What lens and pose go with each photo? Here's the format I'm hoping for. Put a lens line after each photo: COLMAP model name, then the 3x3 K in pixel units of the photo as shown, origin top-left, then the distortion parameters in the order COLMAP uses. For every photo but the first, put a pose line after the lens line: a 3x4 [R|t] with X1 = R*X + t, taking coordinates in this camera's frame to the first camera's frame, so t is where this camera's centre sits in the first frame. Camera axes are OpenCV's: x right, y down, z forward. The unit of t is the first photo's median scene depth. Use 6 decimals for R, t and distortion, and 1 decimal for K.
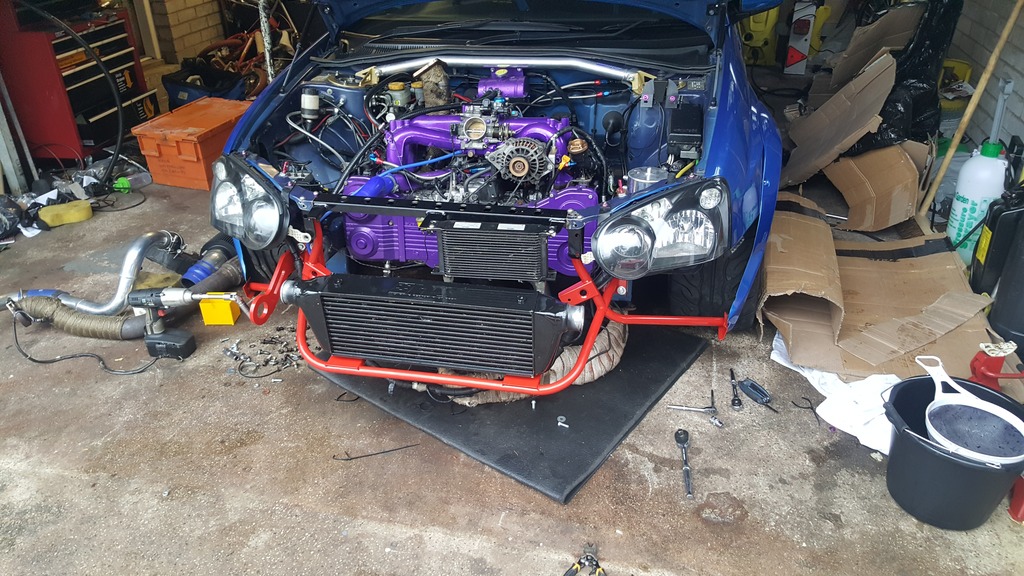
lens RADIAL K [[744.0, 0, 497.5], [0, 744.0, 266.5], [0, 0, 1]] dist [0.082111, -0.118268]
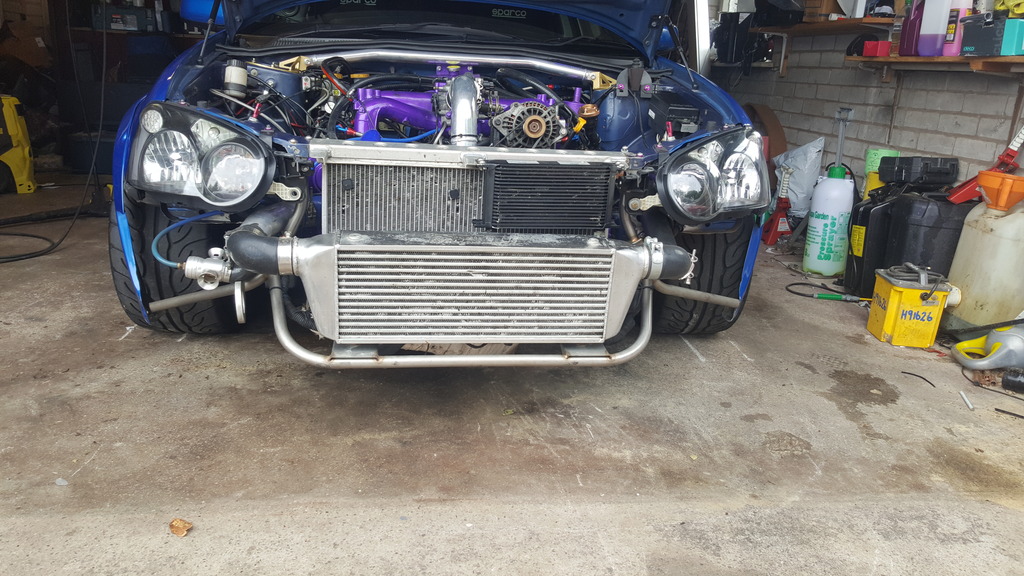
lens RADIAL K [[744.0, 0, 520.0], [0, 744.0, 246.9], [0, 0, 1]] dist [0.082111, -0.118268]
pose [[0.928239, -0.003837, 0.371964, -0.296350], [0.092394, 0.970989, -0.220554, 0.185438], [-0.360327, 0.239094, 0.901664, 0.220596]]
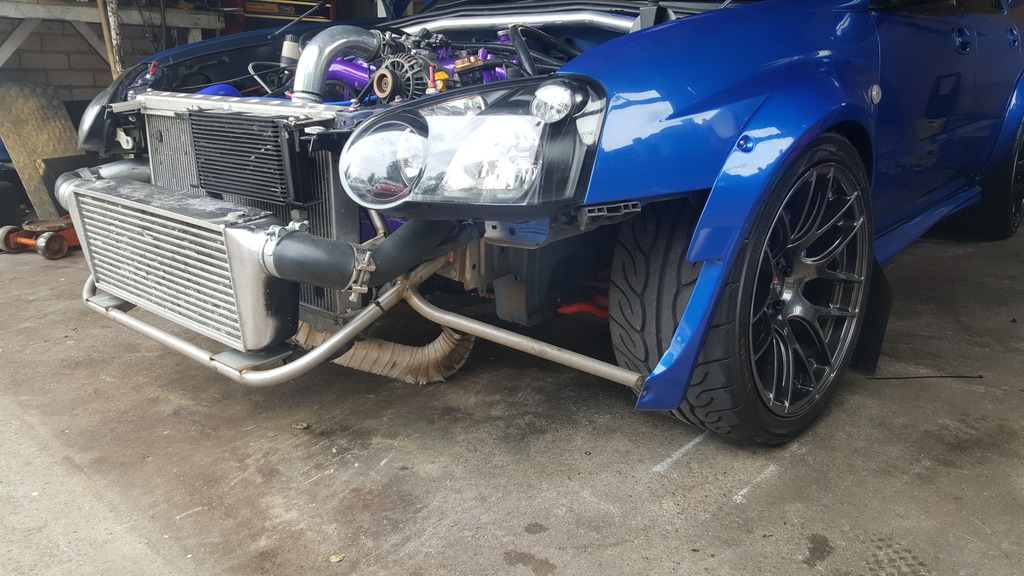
lens RADIAL K [[744.0, 0, 524.5], [0, 744.0, 271.2], [0, 0, 1]] dist [0.082111, -0.118268]
pose [[0.890892, 0.159681, -0.425222, 0.438944], [-0.249393, 0.954396, -0.164110, 0.107690], [0.379625, 0.252252, 0.890087, 0.436492]]
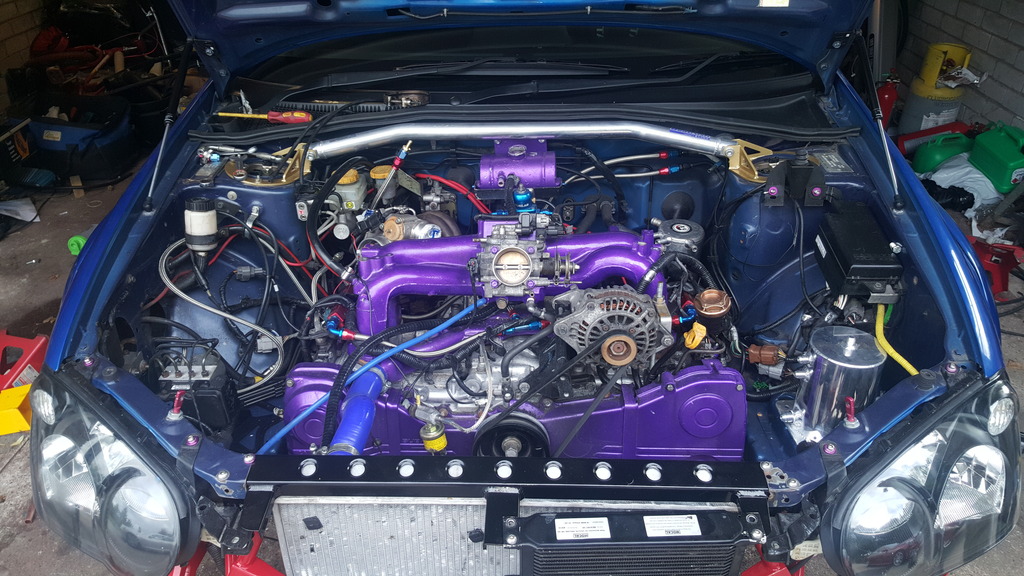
lens RADIAL K [[744.0, 0, 502.0], [0, 744.0, 278.8], [0, 0, 1]] dist [0.082111, -0.118268]
pose [[0.982652, -0.084105, 0.165290, -0.134971], [0.076923, 0.995813, 0.049399, -0.205367], [-0.168752, -0.035827, 0.985007, 0.432372]]
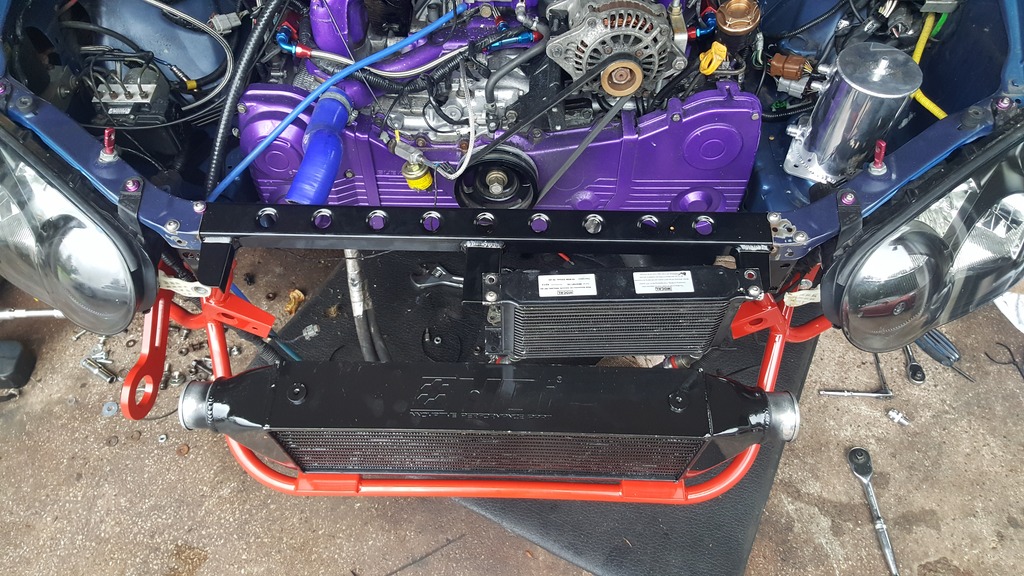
lens RADIAL K [[744.0, 0, 506.0], [0, 744.0, 269.3], [0, 0, 1]] dist [0.082111, -0.118268]
pose [[0.982287, -0.140505, 0.123978, -0.111496], [0.070047, 0.888997, 0.452523, -0.228662], [-0.173798, -0.435823, 0.883093, 0.499064]]
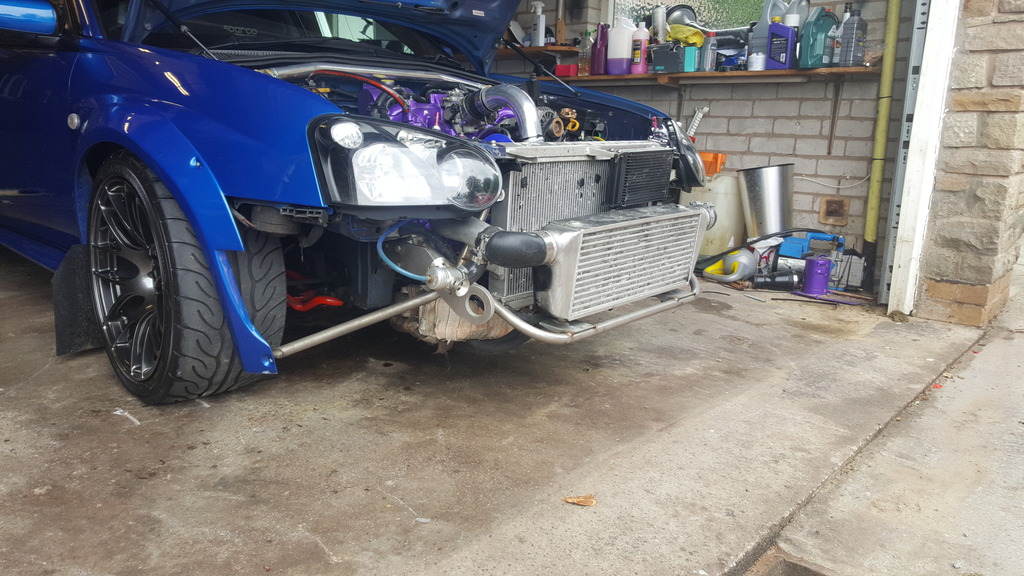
lens RADIAL K [[744.0, 0, 490.7], [0, 744.0, 258.1], [0, 0, 1]] dist [0.082111, -0.118268]
pose [[0.488683, -0.117642, 0.864494, -0.873915], [0.368191, 0.926118, -0.082104, 0.080652], [-0.790964, 0.358422, 0.495893, 0.575270]]
